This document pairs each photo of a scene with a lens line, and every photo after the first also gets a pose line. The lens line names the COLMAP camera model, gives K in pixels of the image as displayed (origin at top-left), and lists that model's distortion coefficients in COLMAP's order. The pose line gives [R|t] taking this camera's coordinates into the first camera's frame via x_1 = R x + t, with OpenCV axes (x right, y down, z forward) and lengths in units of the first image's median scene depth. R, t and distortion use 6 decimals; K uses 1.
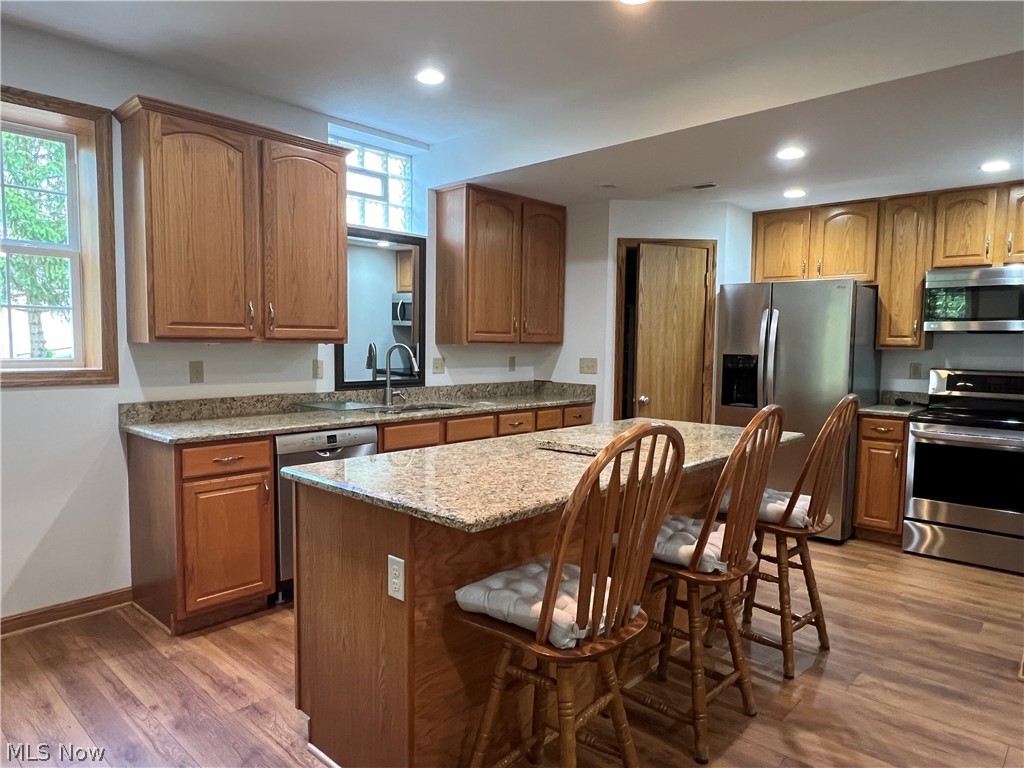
lens RADIAL K [[669.7, 0, 510.7], [0, 669.7, 386.7], [0, 0, 1]] dist [-0.016663, -0.002036]
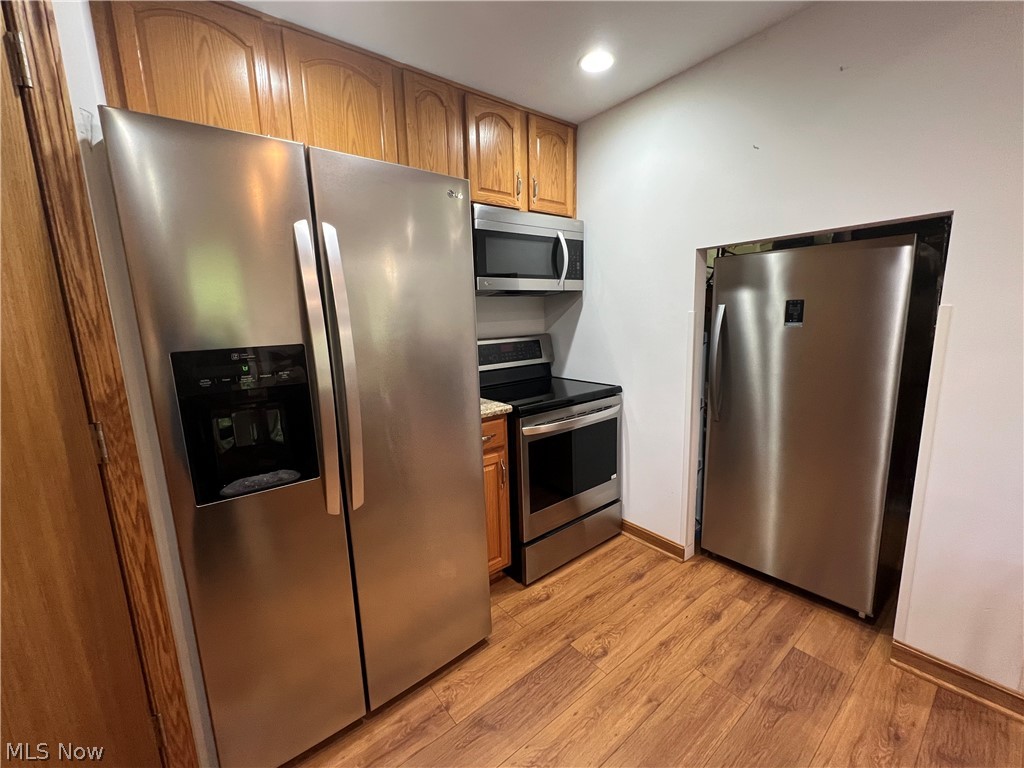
lens RADIAL K [[410.3, 0, 504.2], [0, 410.3, 387.2], [0, 0, 1]] dist [-0.009689, 0.000422]
pose [[0.171706, -0.189230, 0.966804, 0.178517], [0.108255, 0.979060, 0.172402, -0.055306], [-0.979182, 0.075059, 0.188595, 0.923548]]
